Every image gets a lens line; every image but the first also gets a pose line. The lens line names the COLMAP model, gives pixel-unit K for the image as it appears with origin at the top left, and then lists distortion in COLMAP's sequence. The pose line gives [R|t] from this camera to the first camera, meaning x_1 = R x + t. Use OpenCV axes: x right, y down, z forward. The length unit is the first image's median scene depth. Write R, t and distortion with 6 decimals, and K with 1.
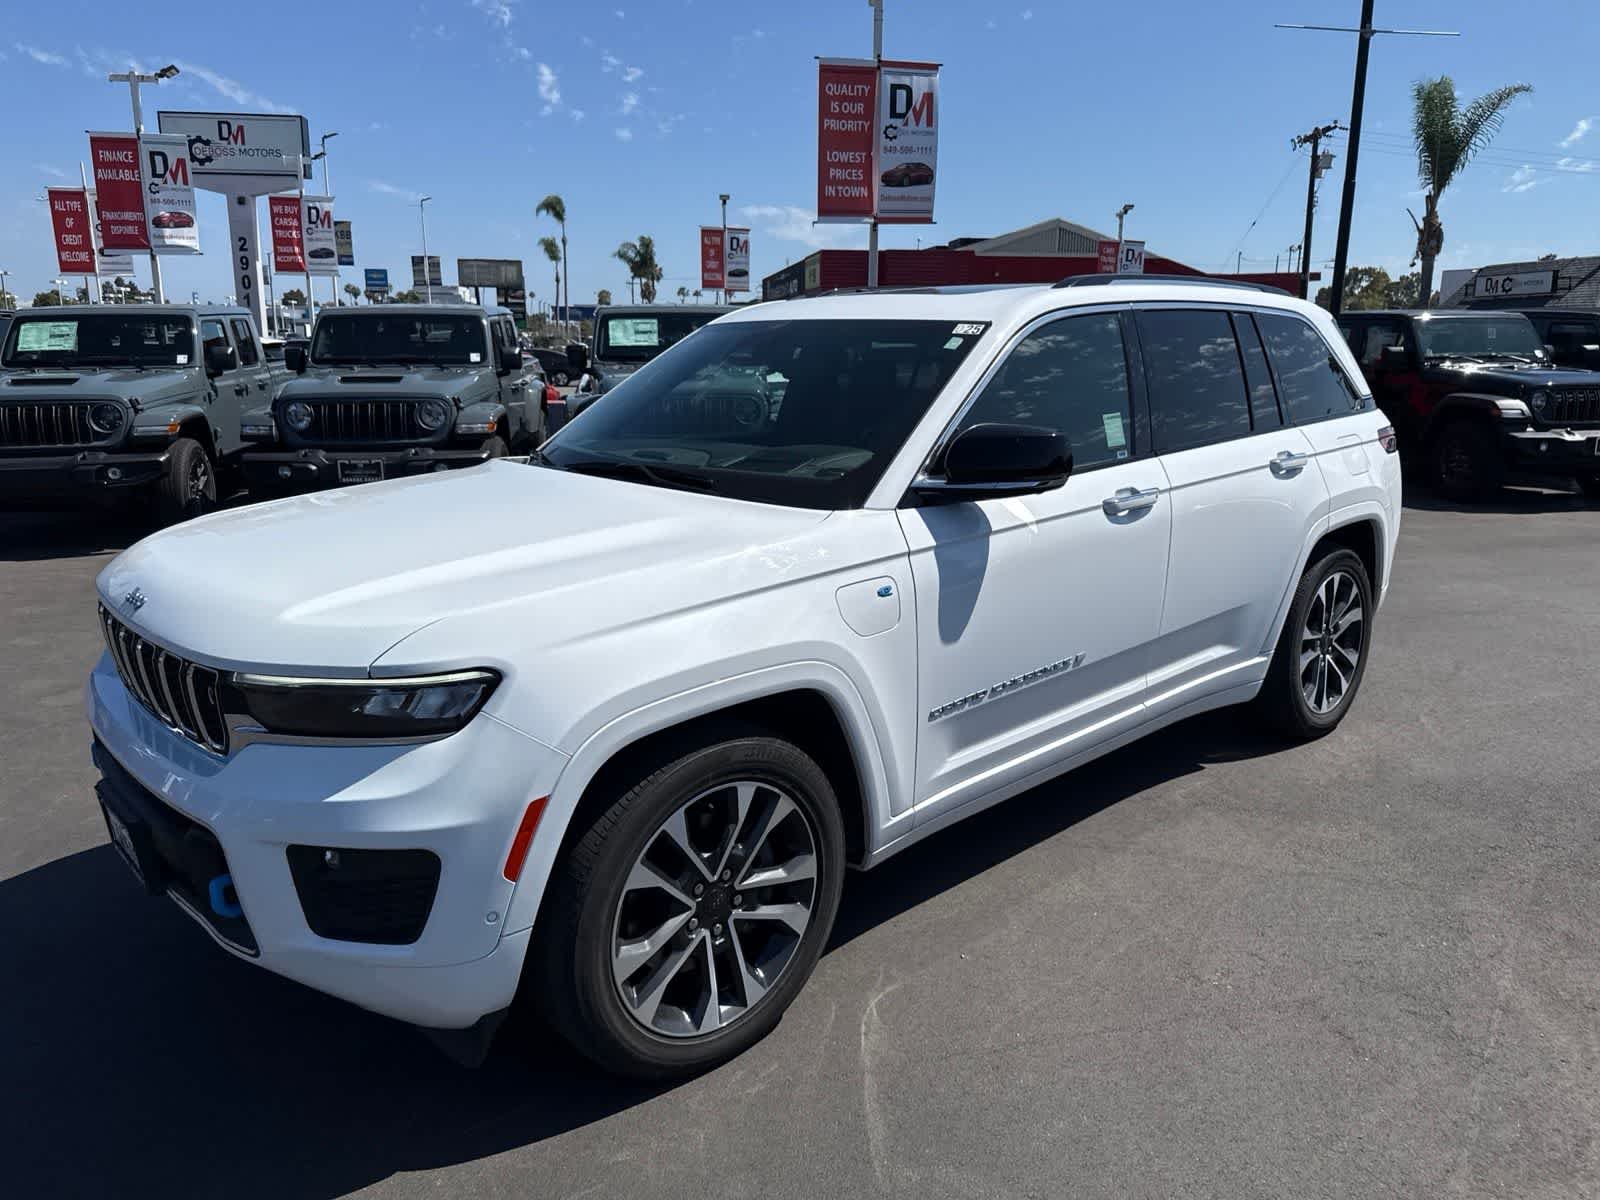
lens RADIAL K [[1144.4, 0, 810.3], [0, 1144.4, 597.6], [0, 0, 1]] dist [0.019213, -0.019248]
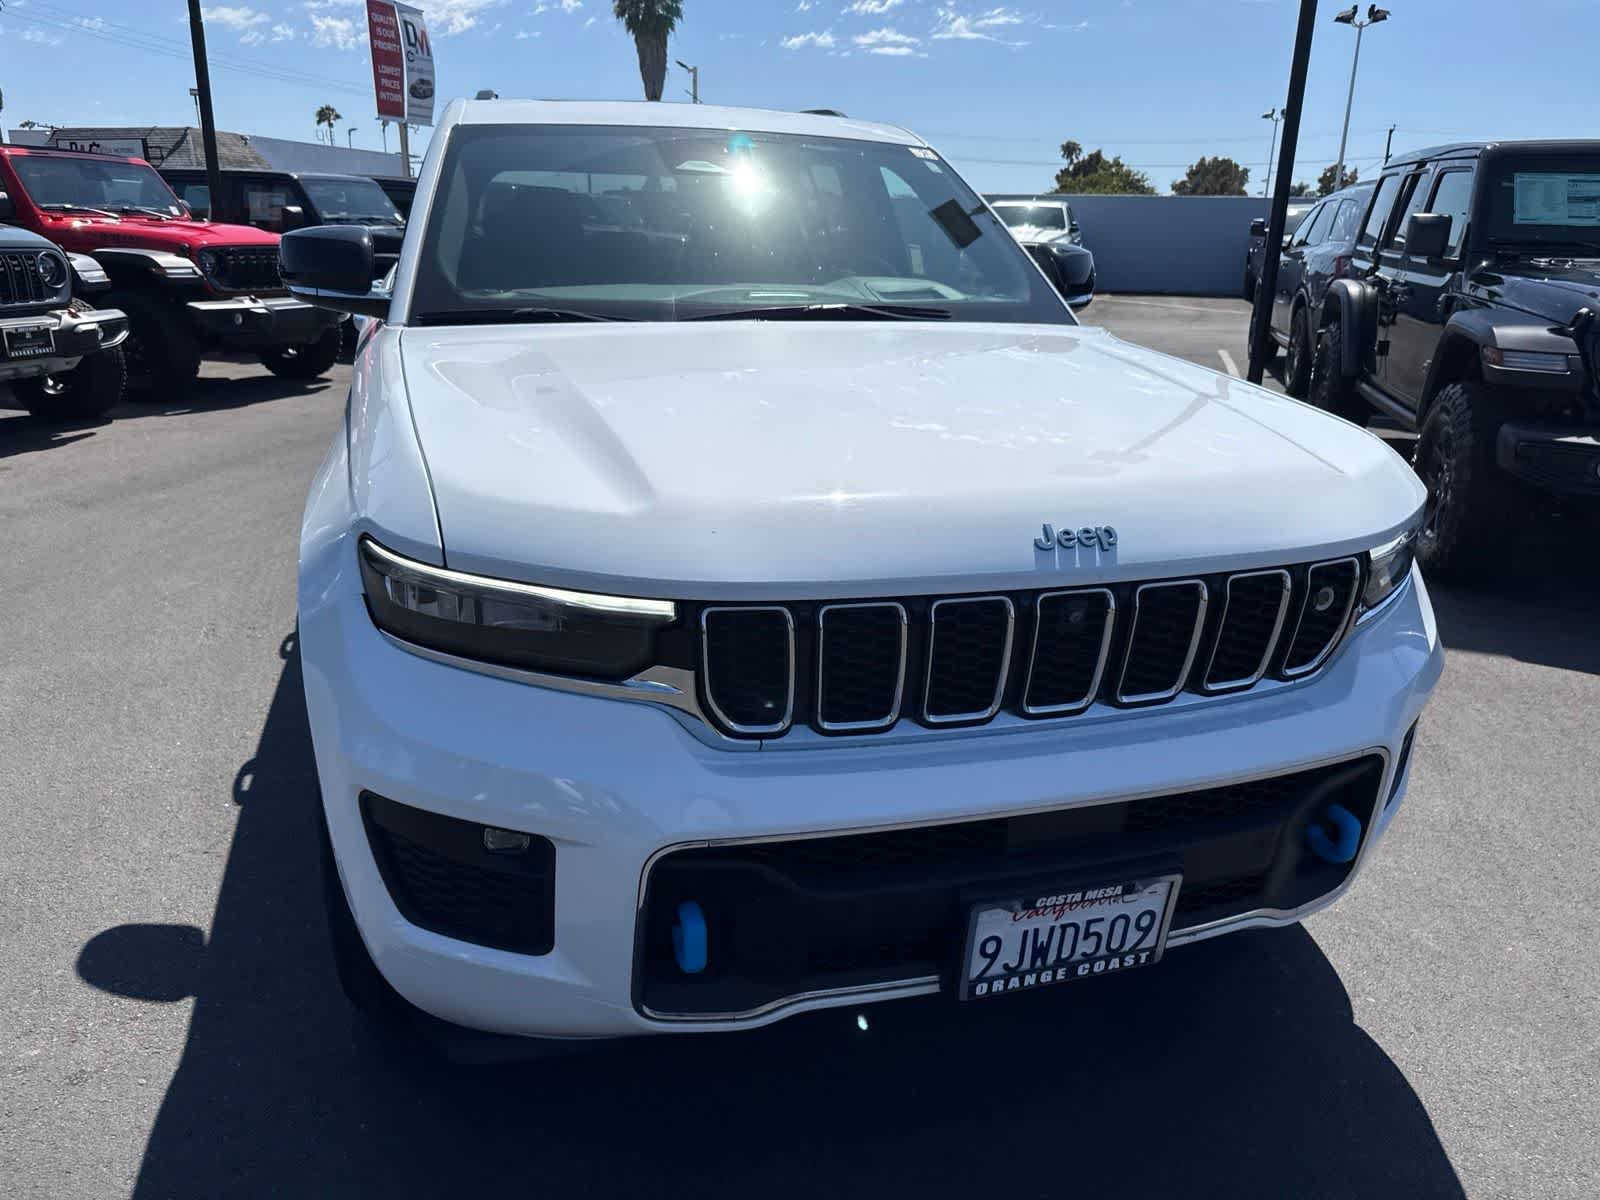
lens RADIAL K [[1144.4, 0, 807.2], [0, 1144.4, 592.2], [0, 0, 1]] dist [0.019213, -0.019248]
pose [[0.421224, -0.268658, 0.866253, -0.304087], [0.183011, 0.960651, 0.208943, -0.031739], [-0.888300, 0.070522, 0.453816, 0.222742]]
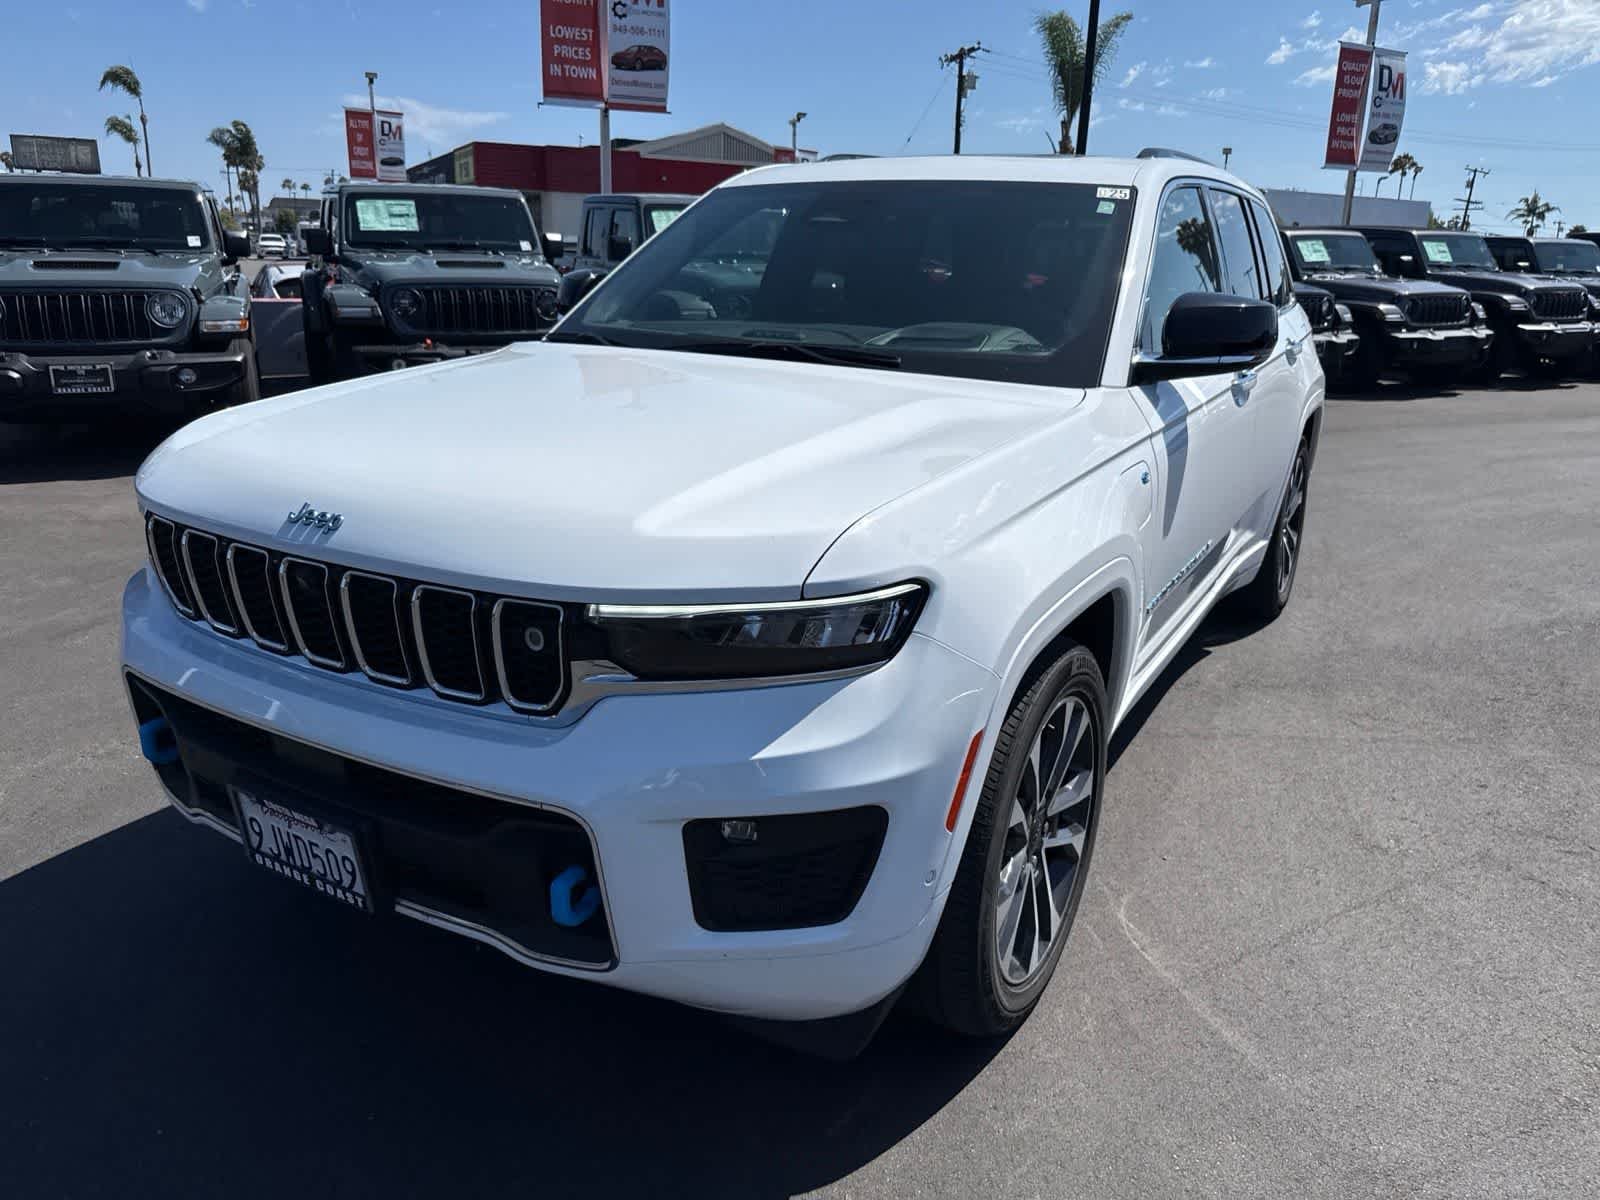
lens RADIAL K [[1144.4, 0, 812.8], [0, 1144.4, 610.3], [0, 0, 1]] dist [0.019213, -0.019248]
pose [[0.953755, -0.067563, 0.292892, -0.131289], [0.043202, 0.995106, 0.088865, 0.002002], [-0.297463, -0.072102, 0.952007, 0.056480]]
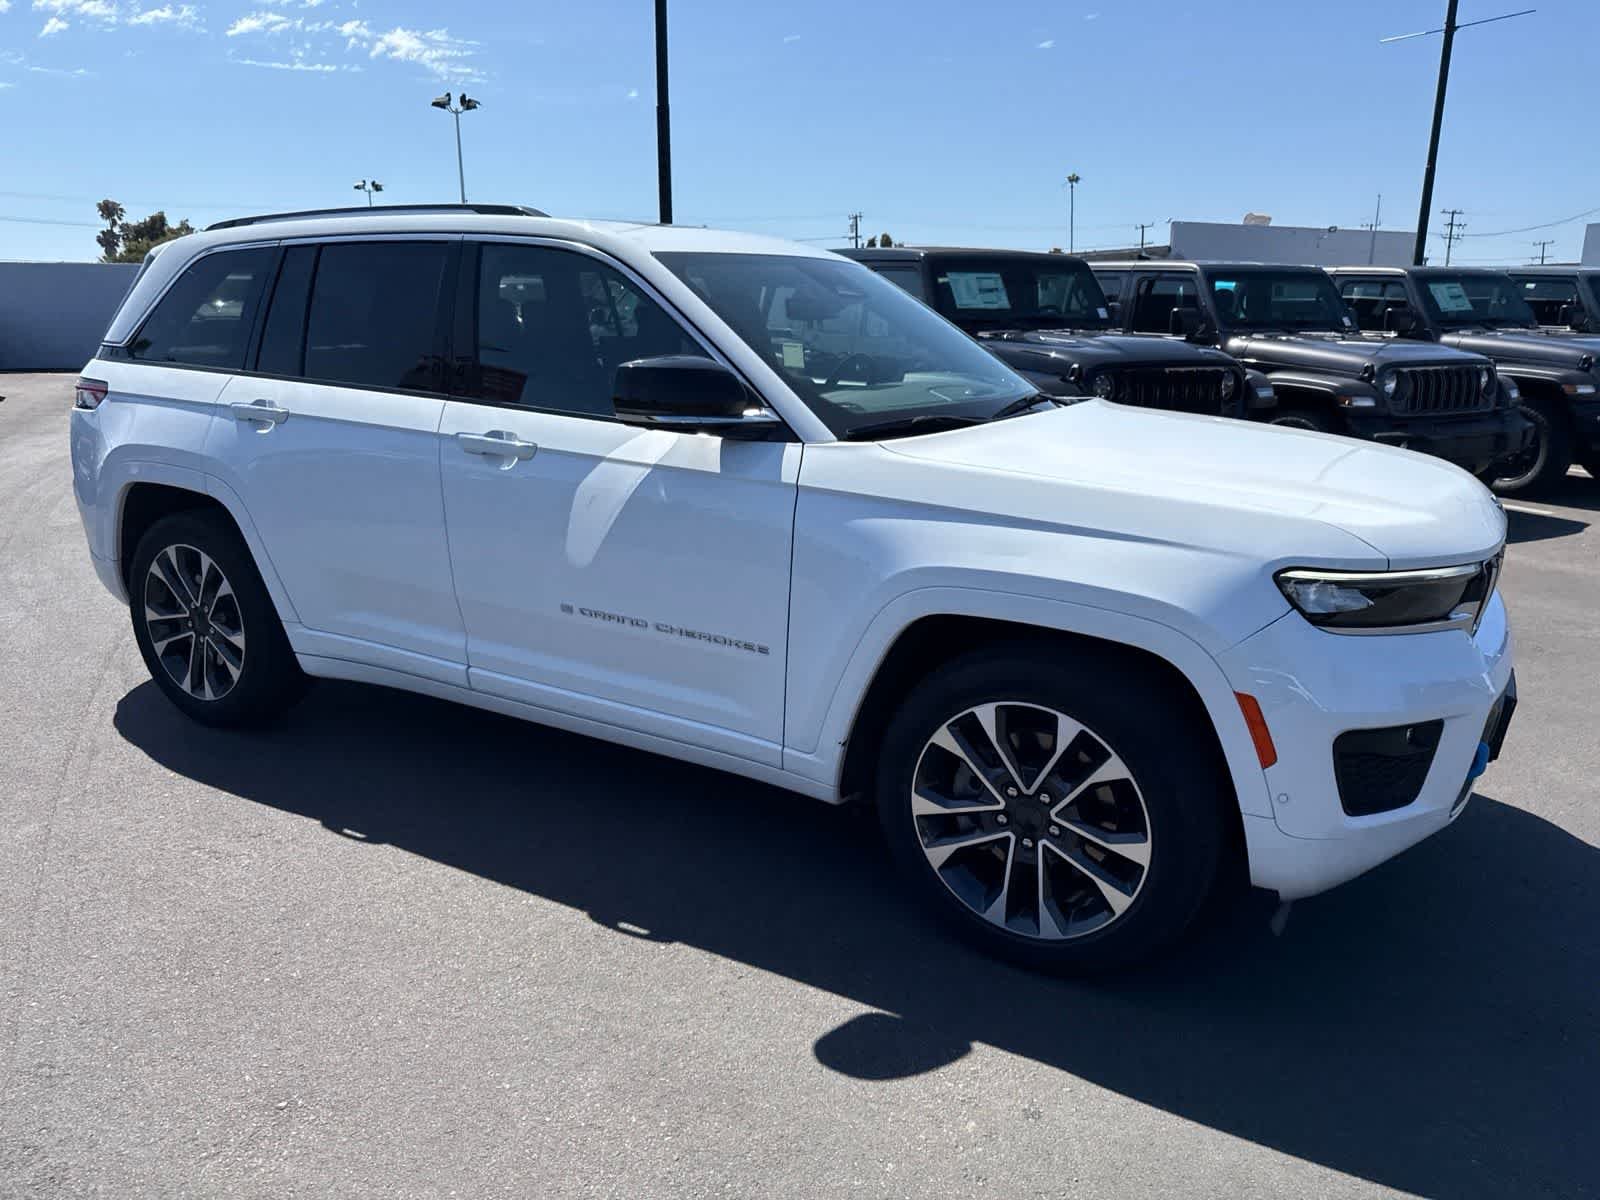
lens RADIAL K [[1145.2, 0, 805.2], [0, 1145.2, 603.6], [0, 0, 1]] dist [0.024444, -0.029213]
pose [[-0.306643, -0.244305, 0.919937, -0.378692], [0.208916, 0.925655, 0.315462, -0.107140], [-0.928614, 0.288924, -0.232807, 0.503430]]
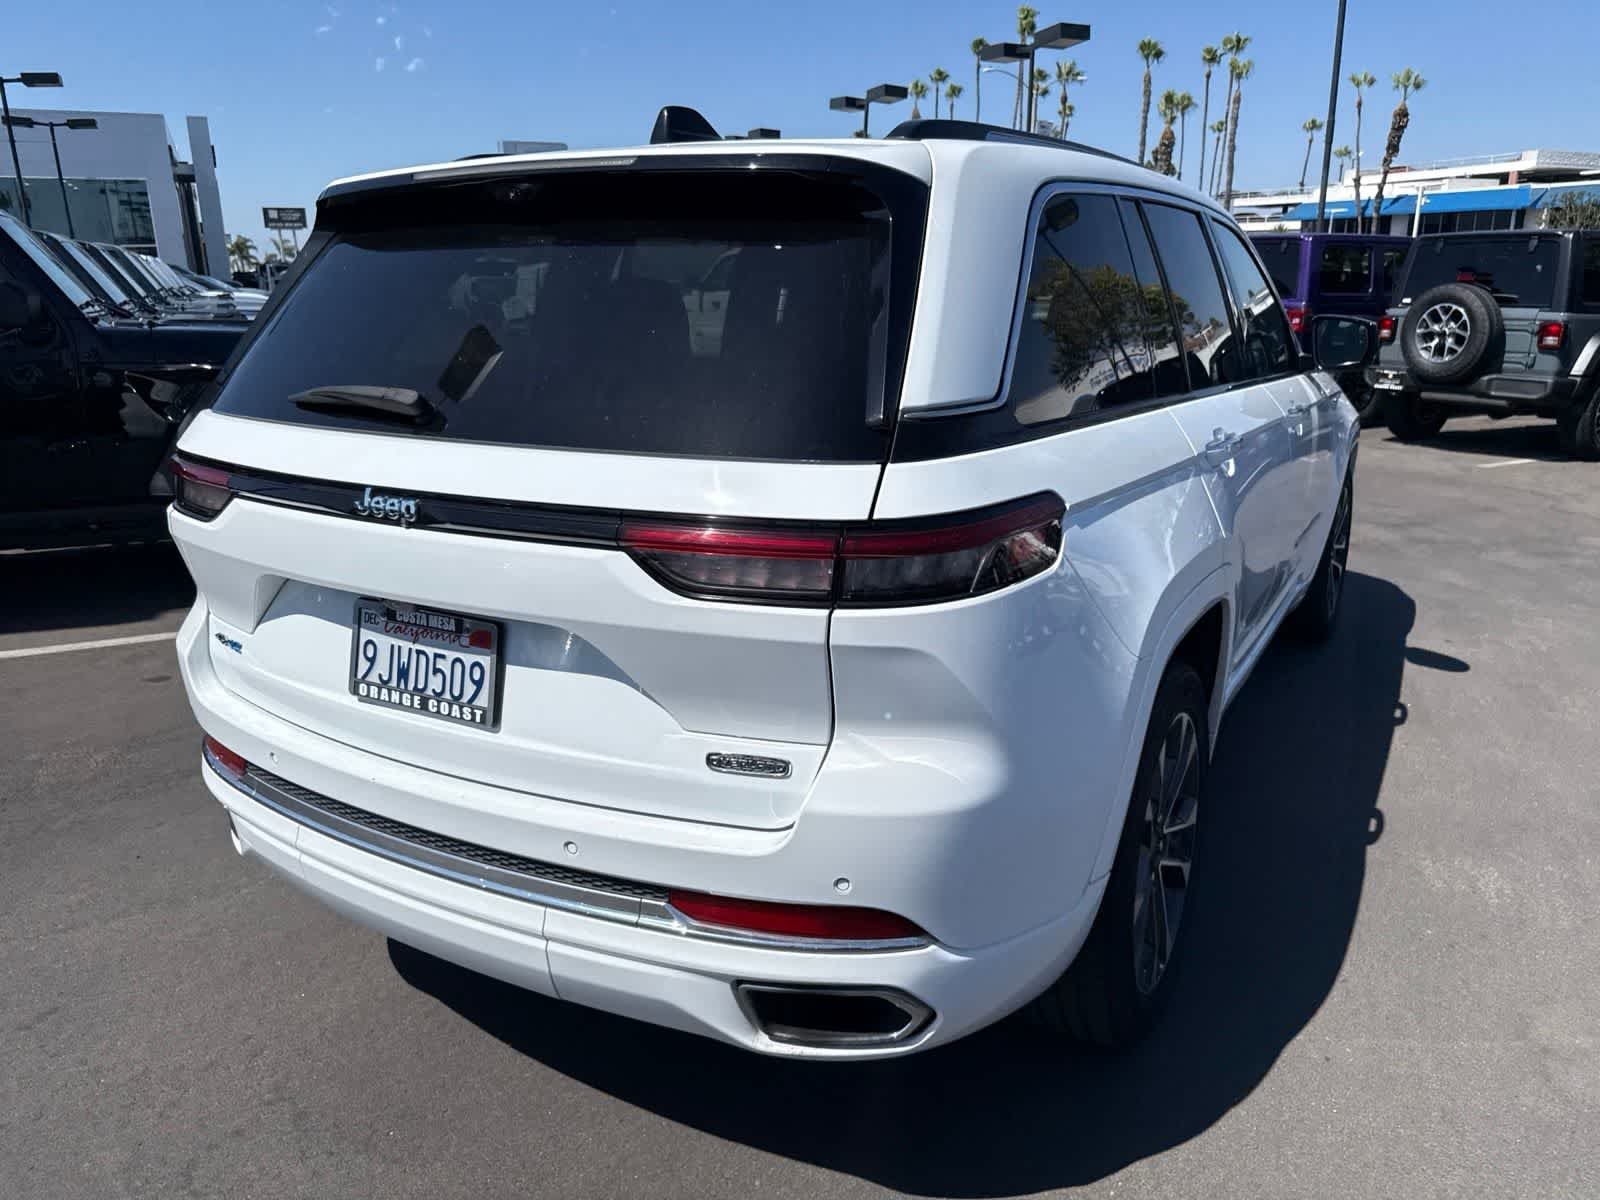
lens RADIAL K [[1144.4, 0, 810.2], [0, 1144.4, 600.4], [0, 0, 1]] dist [0.019213, -0.019248]
pose [[-0.951957, 0.088465, -0.293176, 0.212264], [-0.063560, 0.879439, 0.471750, -0.168236], [0.299563, 0.467720, -0.831565, 0.767331]]
